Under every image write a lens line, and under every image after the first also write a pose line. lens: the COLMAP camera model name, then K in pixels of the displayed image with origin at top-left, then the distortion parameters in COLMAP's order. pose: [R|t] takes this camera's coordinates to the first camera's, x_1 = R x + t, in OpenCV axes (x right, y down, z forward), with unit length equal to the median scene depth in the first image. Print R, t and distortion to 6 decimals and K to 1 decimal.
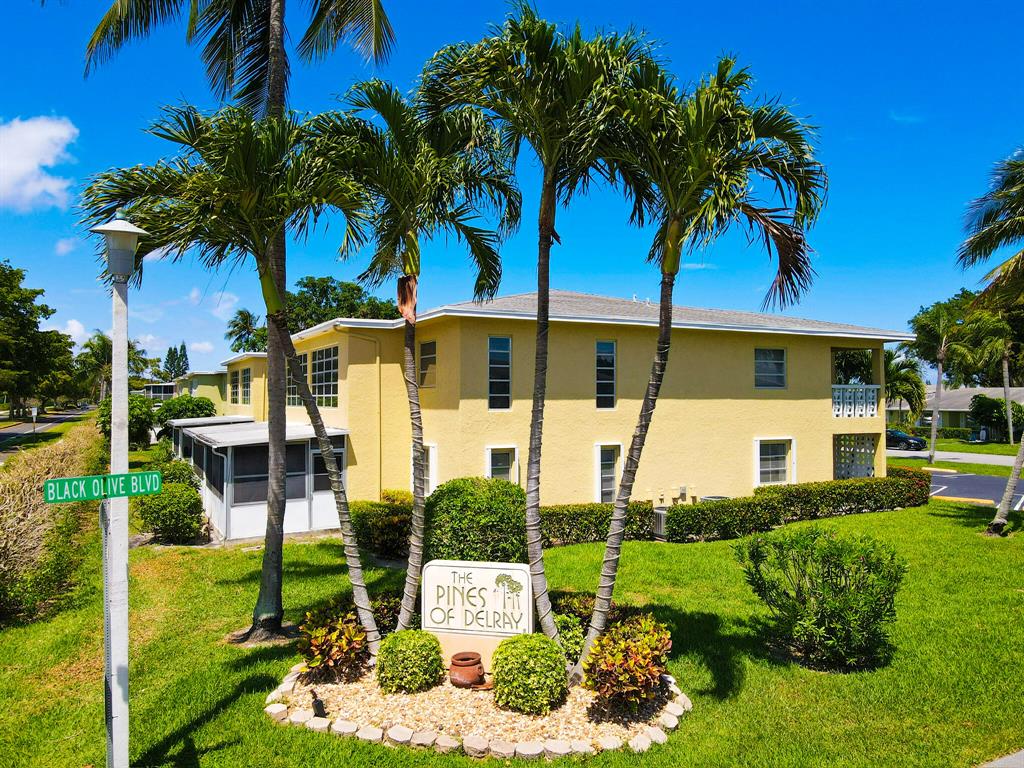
lens RADIAL K [[734.1, 0, 514.7], [0, 734.1, 389.5], [0, 0, 1]] dist [0.001994, 0.023438]
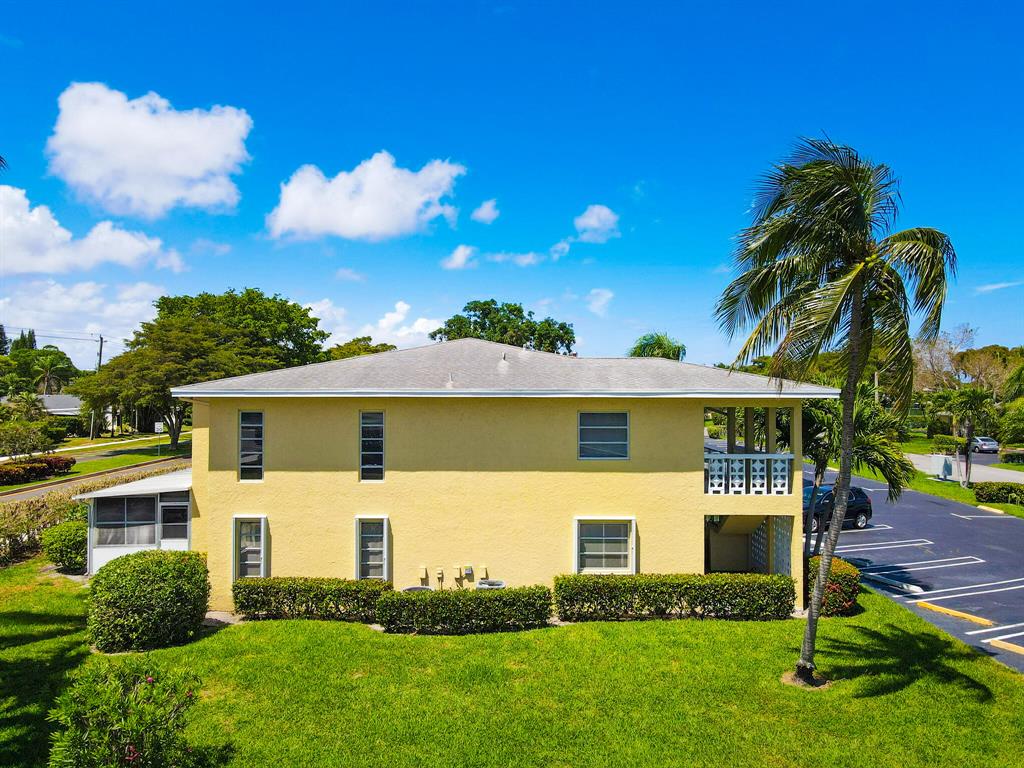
lens RADIAL K [[734.1, 0, 509.8], [0, 734.1, 381.8], [0, 0, 1]] dist [0.001994, 0.023438]
pose [[0.889564, -0.002503, -0.456803, 1.177897], [0.003396, 0.999994, 0.001134, -0.170132], [0.456798, -0.002560, 0.889567, 0.347373]]
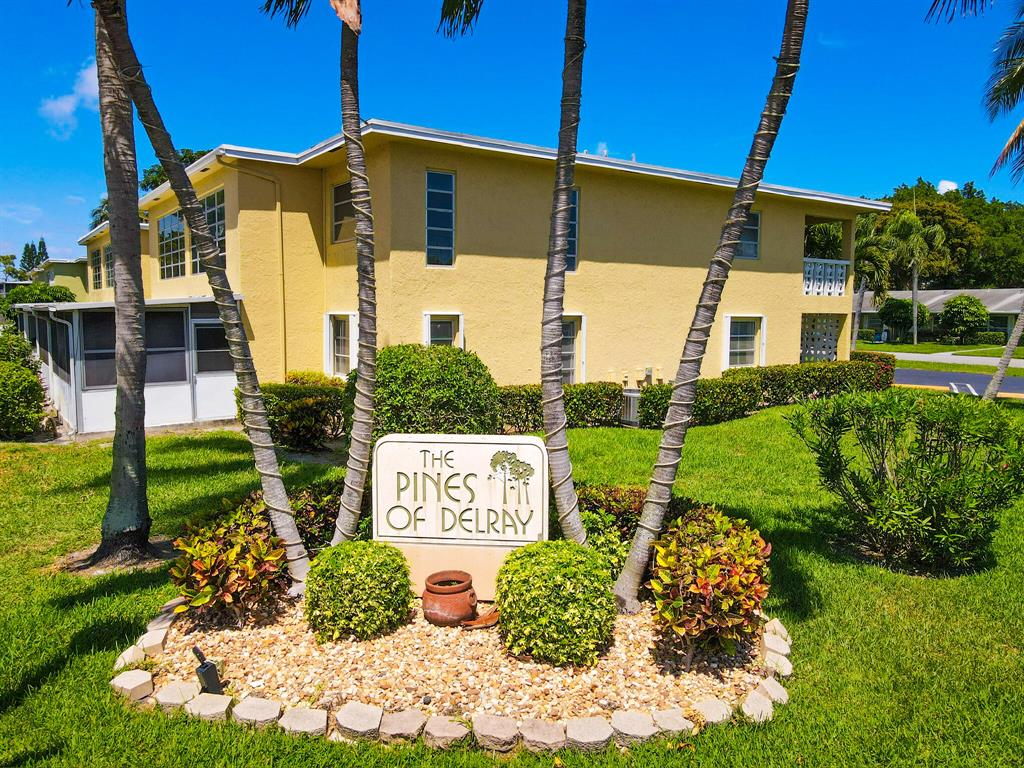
lens RADIAL K [[734.1, 0, 512.6], [0, 734.1, 380.0], [0, 0, 1]] dist [0.001994, 0.023438]
pose [[0.990892, -0.004589, 0.134578, -0.074847], [-0.009850, 0.994272, 0.106425, 0.095902], [-0.134296, -0.106781, 0.985171, 0.296558]]
